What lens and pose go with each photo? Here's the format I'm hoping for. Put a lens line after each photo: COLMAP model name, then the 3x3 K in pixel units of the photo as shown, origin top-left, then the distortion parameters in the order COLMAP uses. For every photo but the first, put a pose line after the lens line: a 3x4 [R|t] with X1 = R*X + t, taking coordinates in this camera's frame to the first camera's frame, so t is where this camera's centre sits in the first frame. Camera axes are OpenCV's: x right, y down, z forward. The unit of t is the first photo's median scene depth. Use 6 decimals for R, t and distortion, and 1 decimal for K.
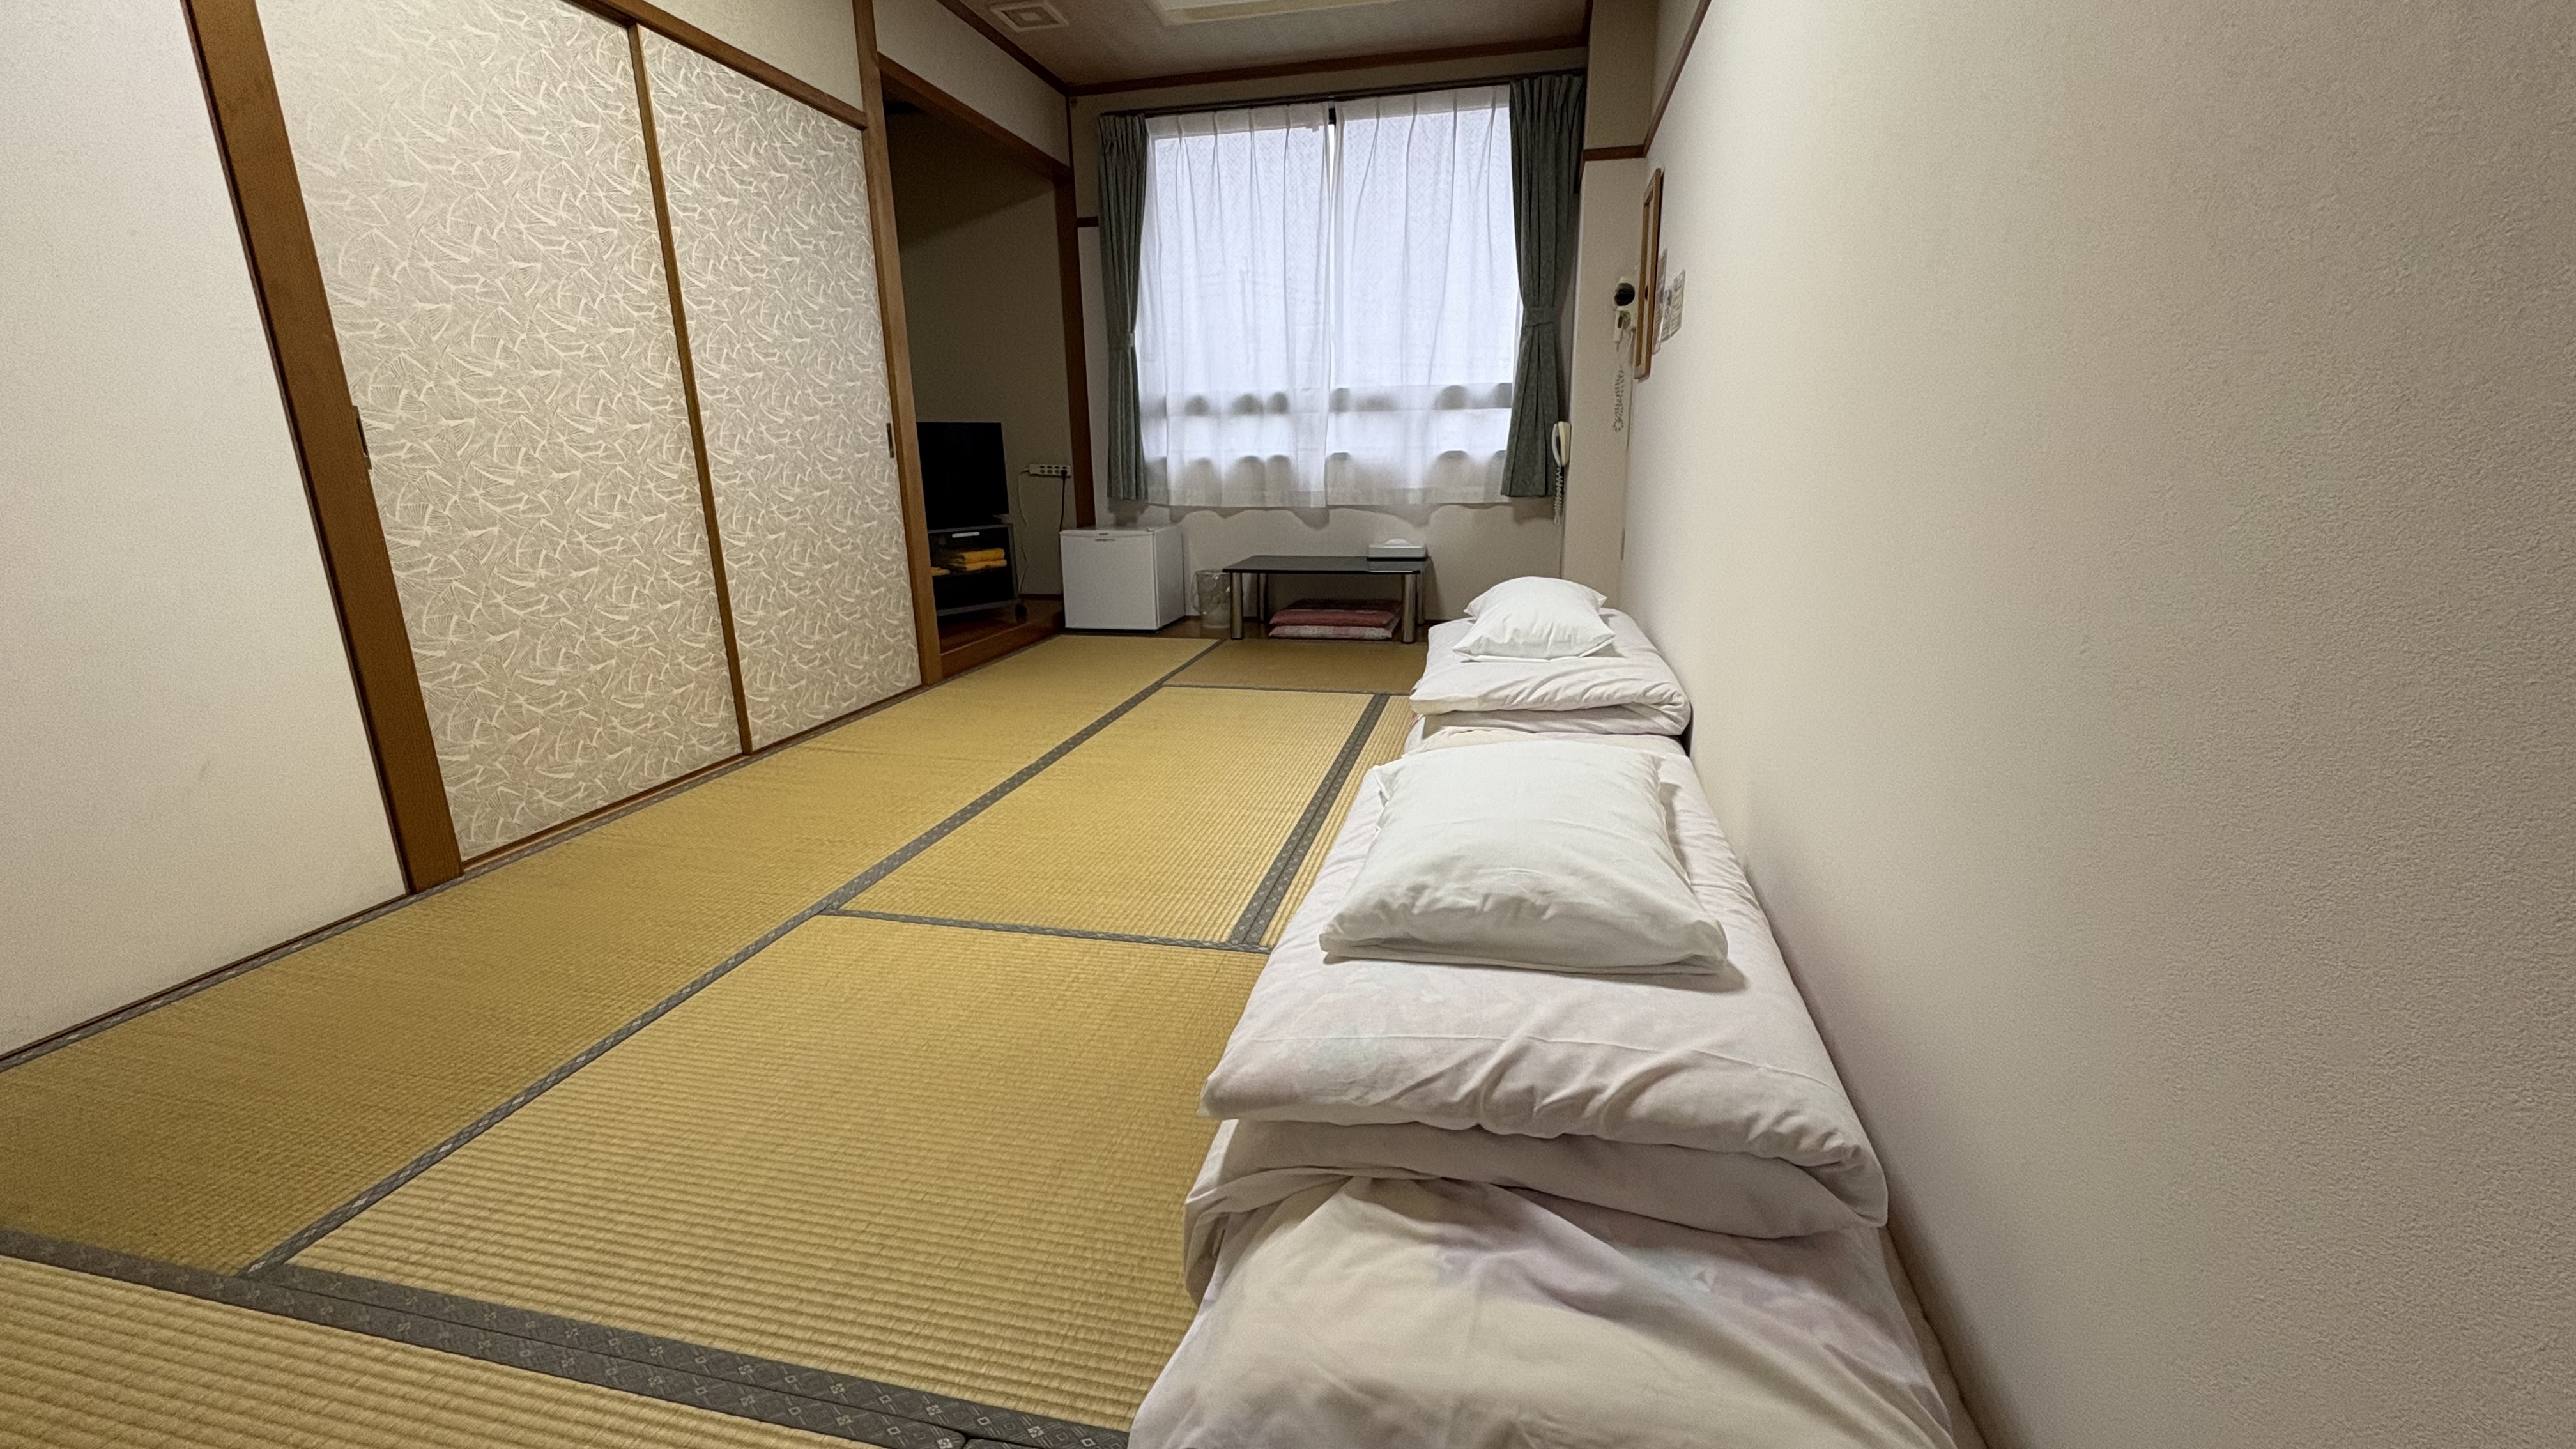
lens RADIAL K [[1019.9, 0, 1288.0], [0, 1019.9, 724.5], [0, 0, 1]] dist [0.010718, -0.000033]
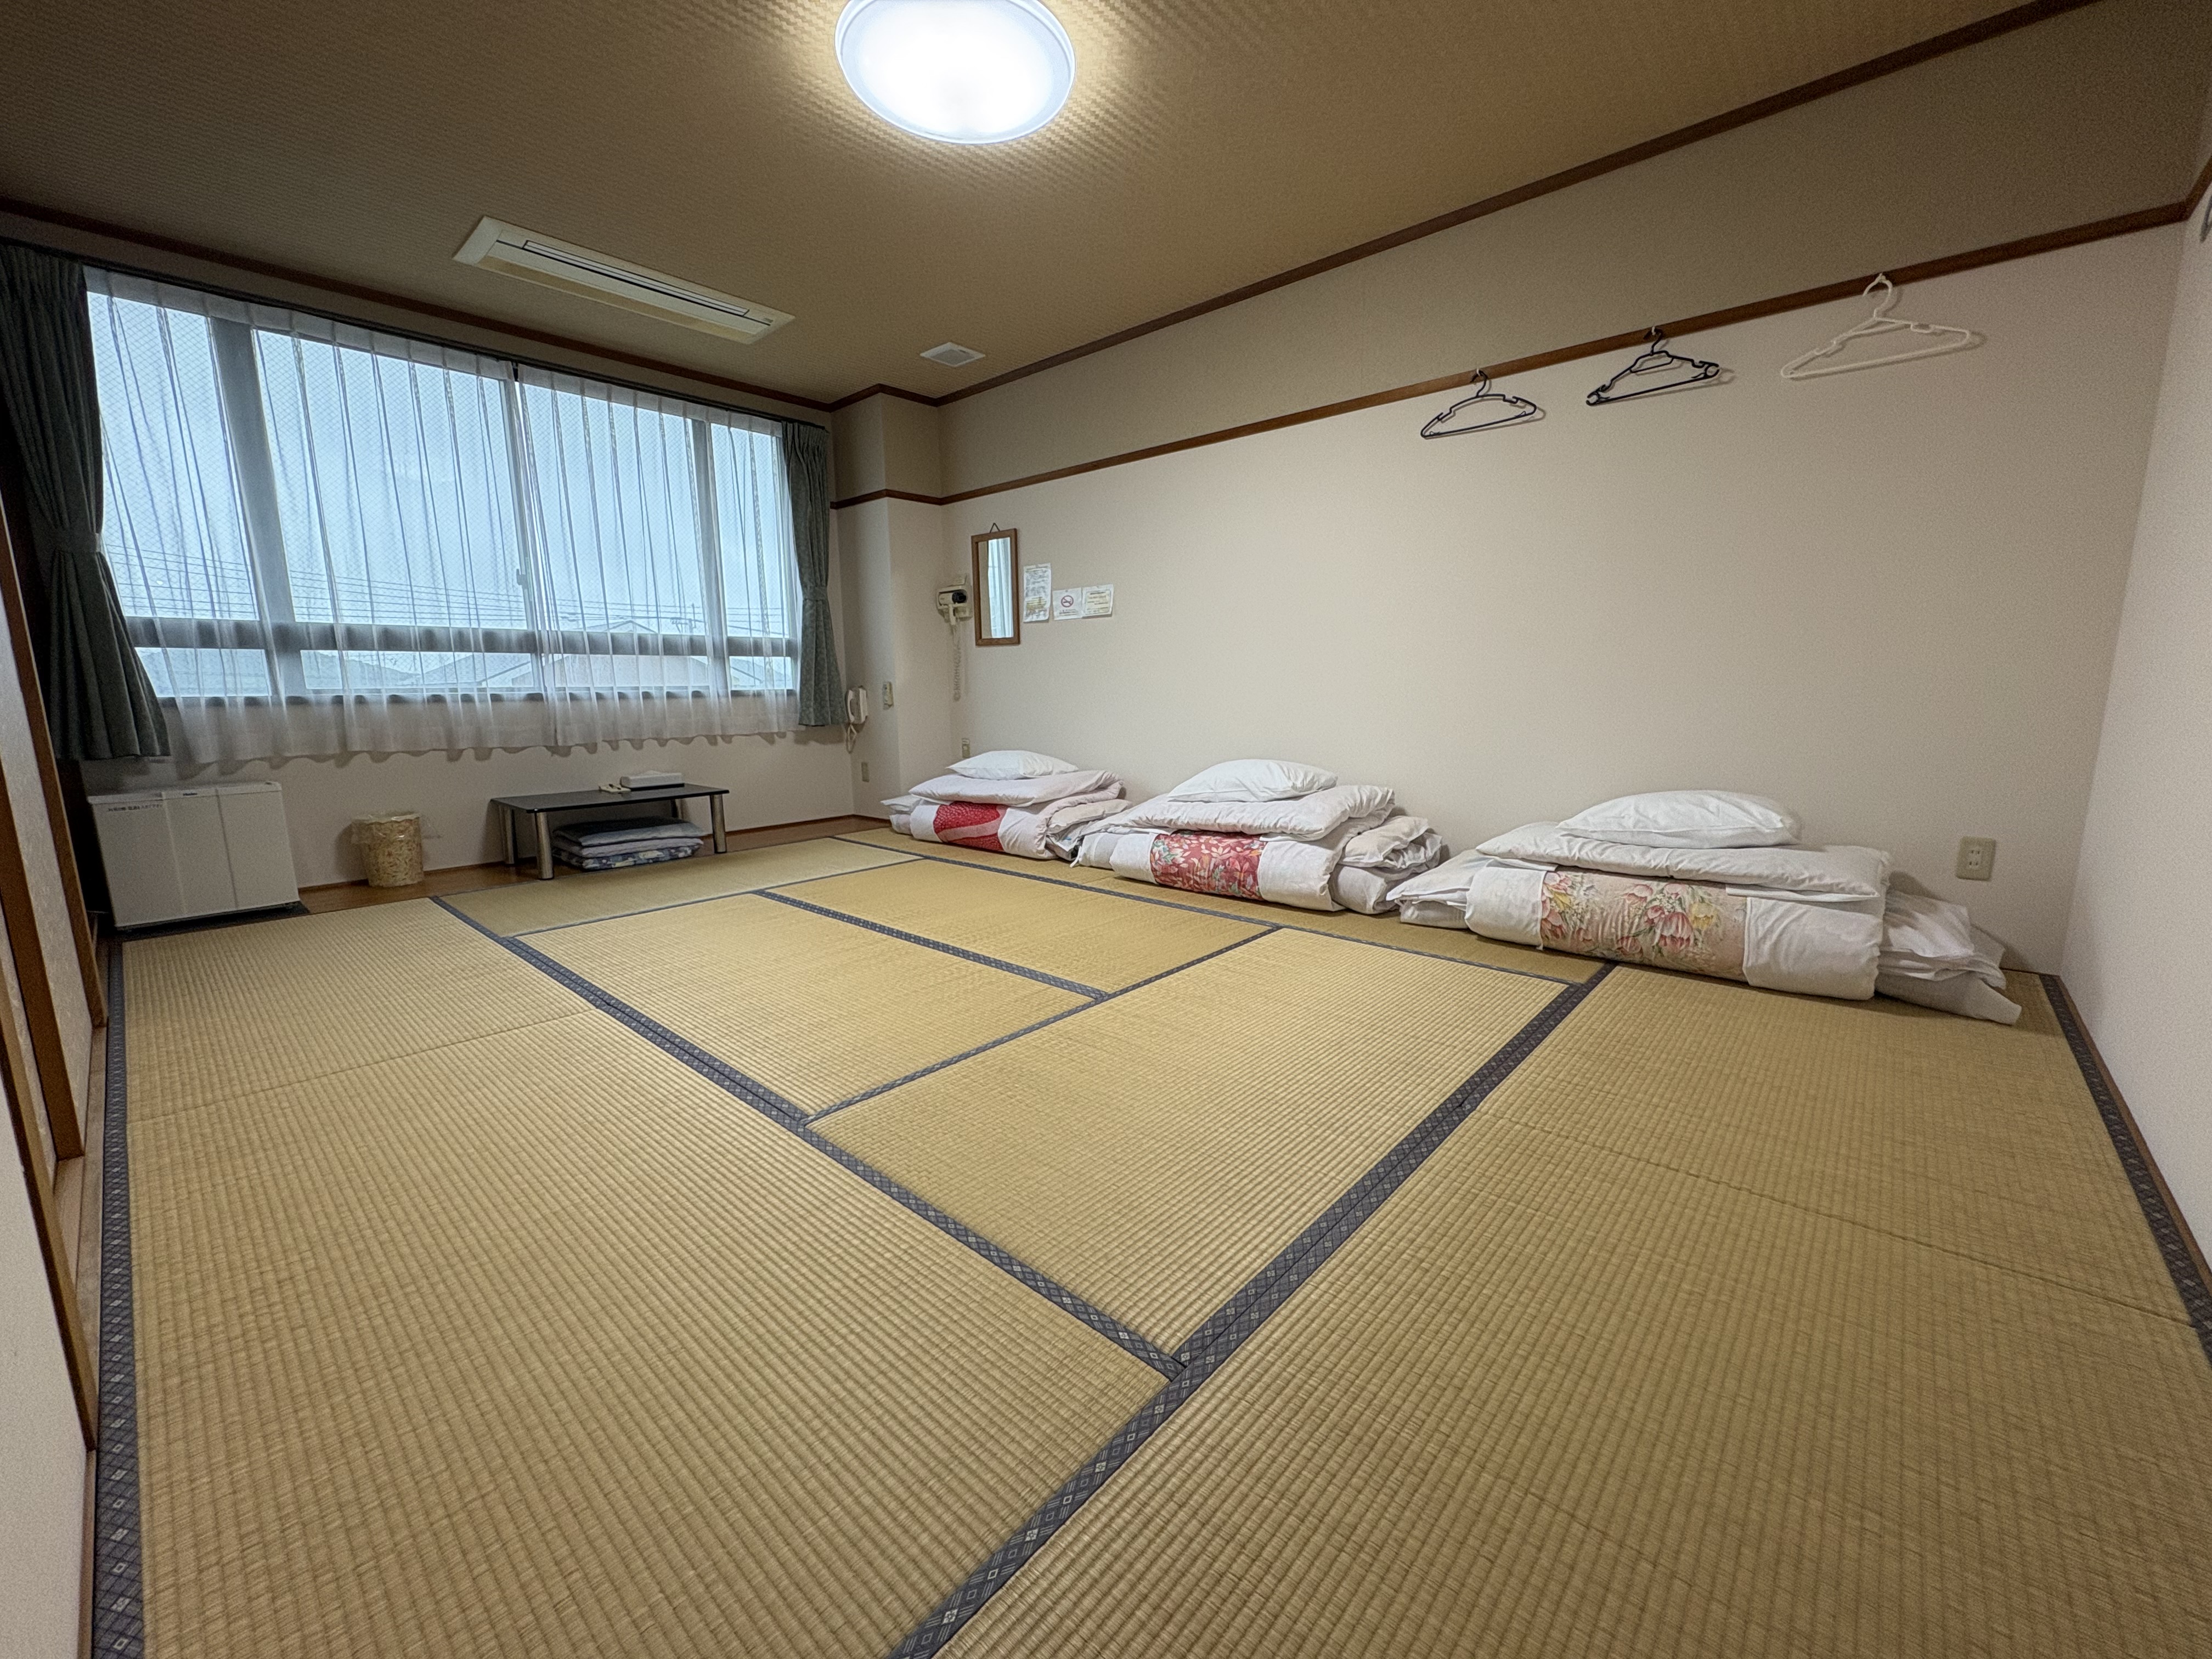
lens RADIAL K [[877.2, 0, 1108.6], [0, 877.2, 824.0], [0, 0, 1]] dist [0.000572, 0.000243]
pose [[0.468748, -0.123442, 0.874664, -0.499981], [0.229836, 0.973126, 0.014165, -0.022289], [-0.852907, 0.194389, 0.484523, 0.133463]]
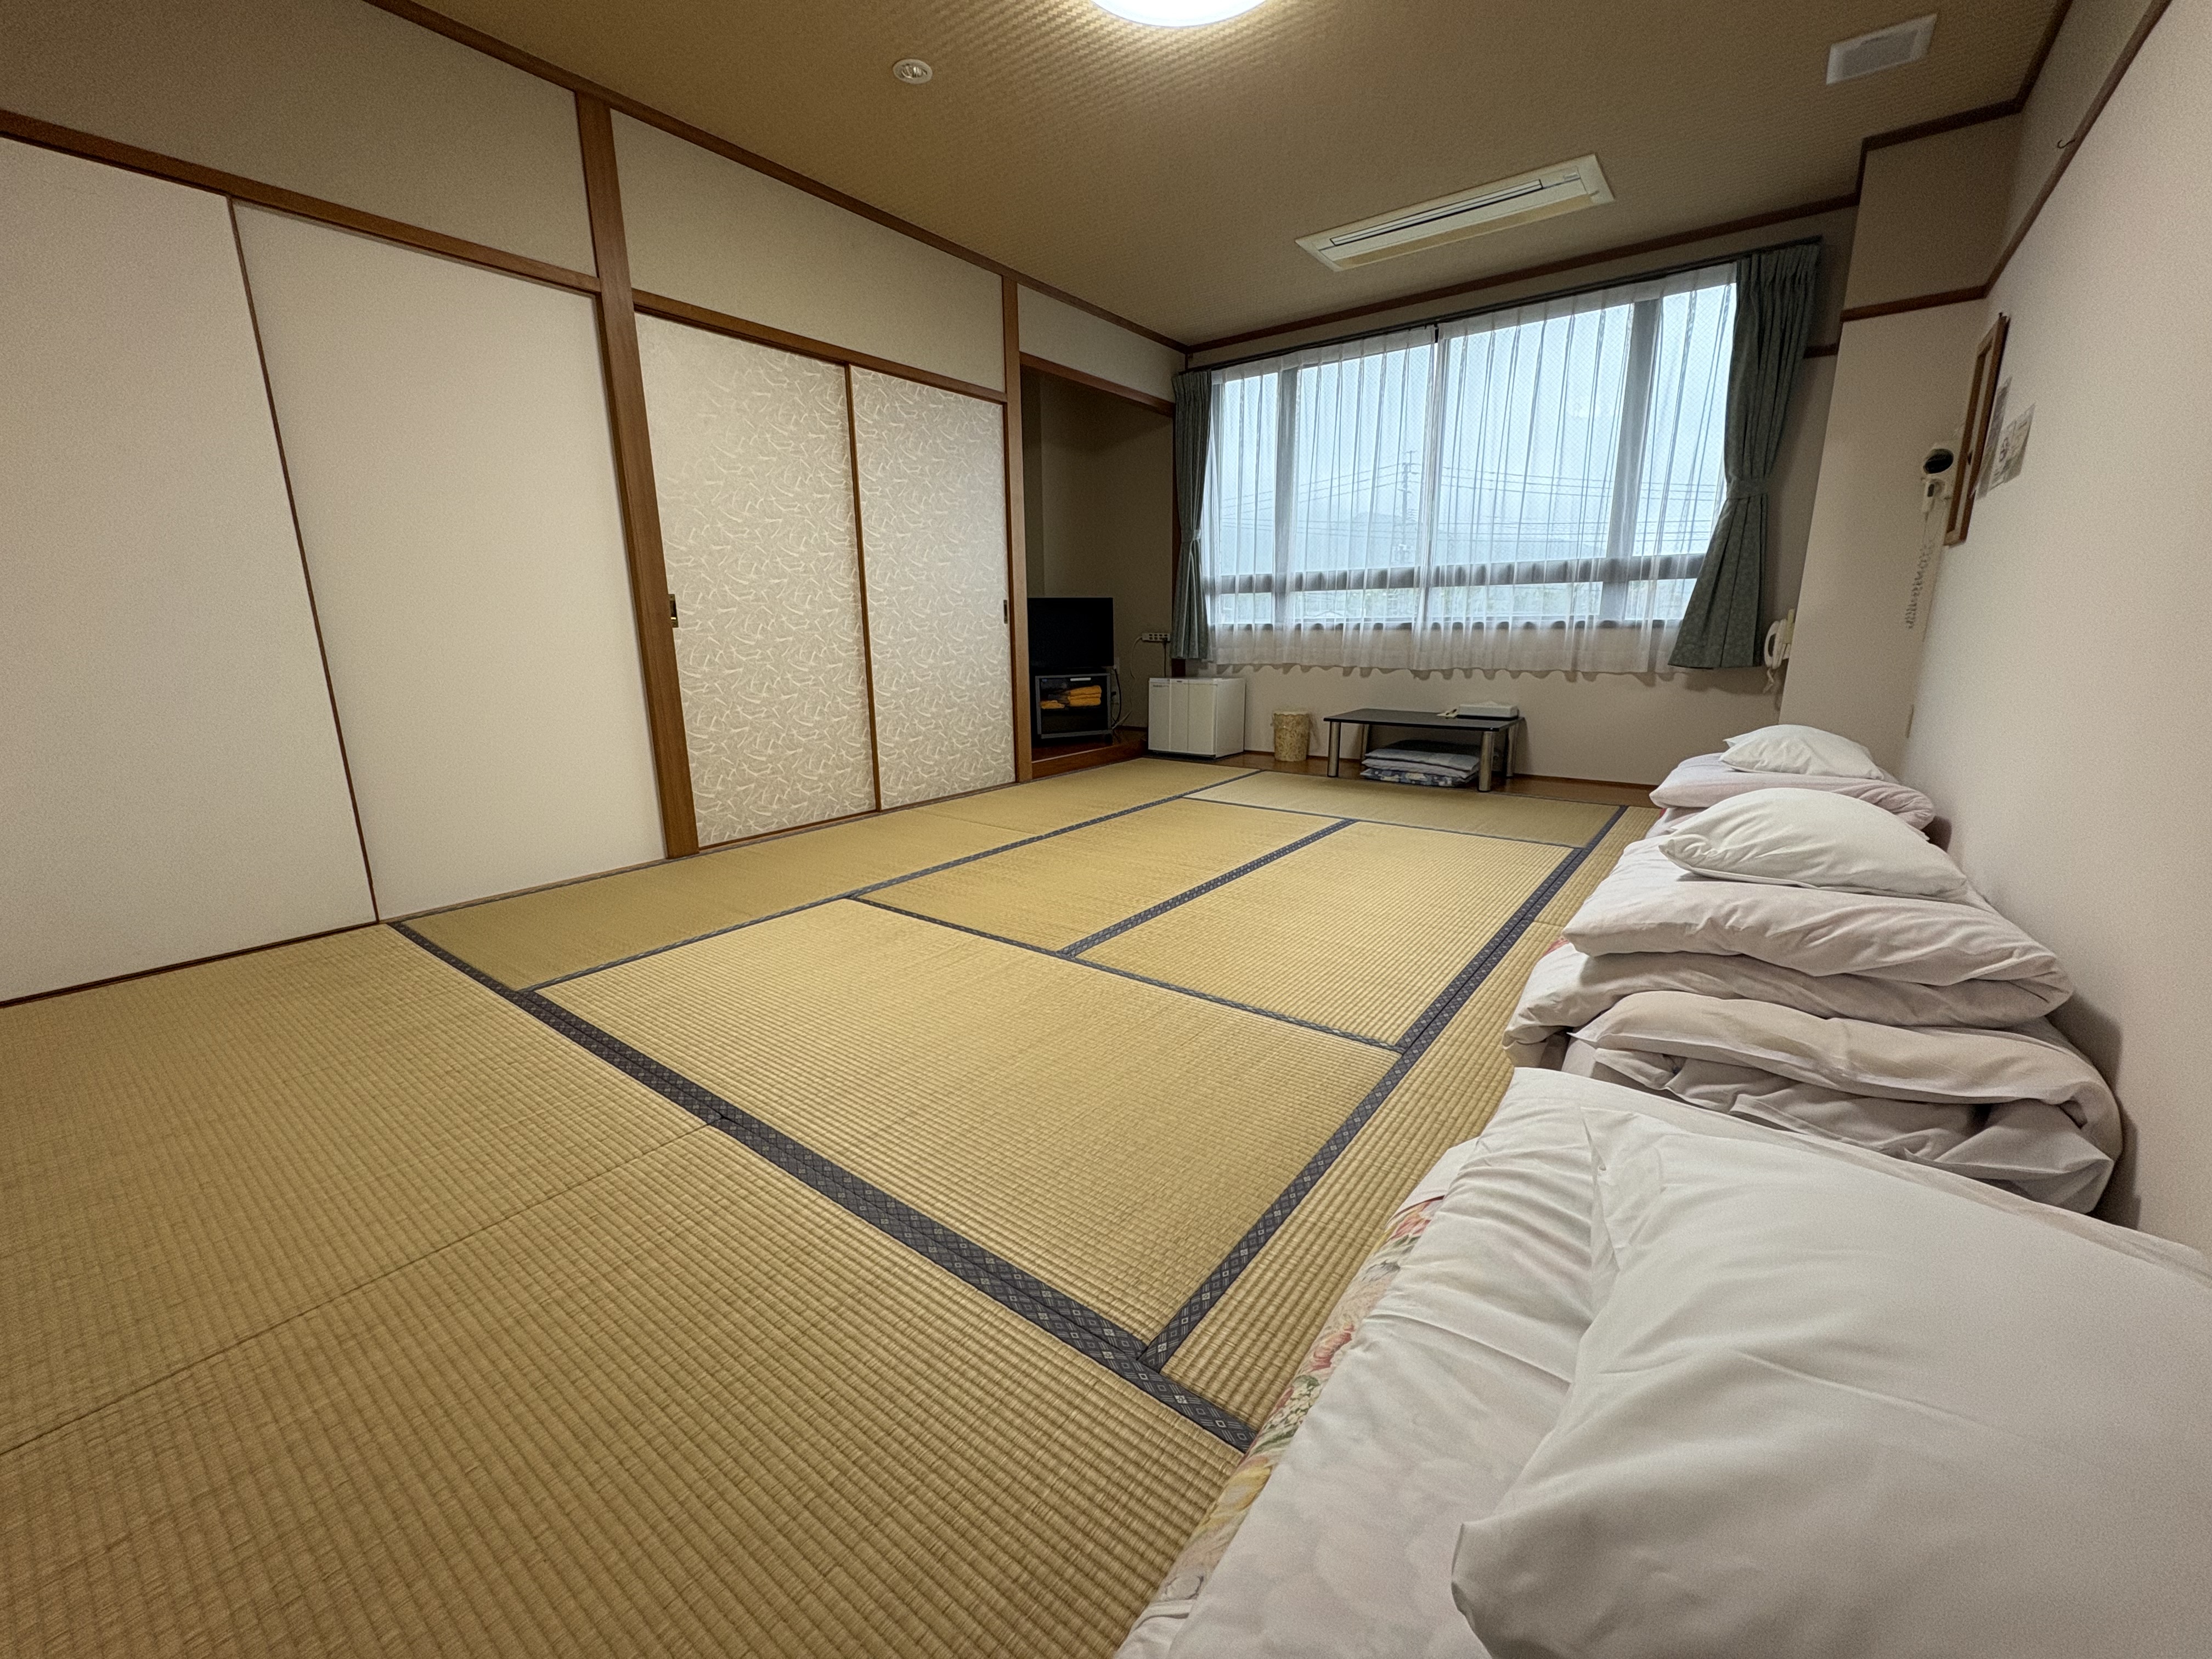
lens RADIAL K [[876.7, 0, 1106.0], [0, 876.7, 829.5], [0, 0, 1]] dist [-0.002131, -0.000511]
pose [[0.919266, 0.099848, -0.380764, 0.204144], [-0.108727, 0.994070, -0.001822, 0.013943], [0.378324, 0.043074, 0.924671, -0.068241]]
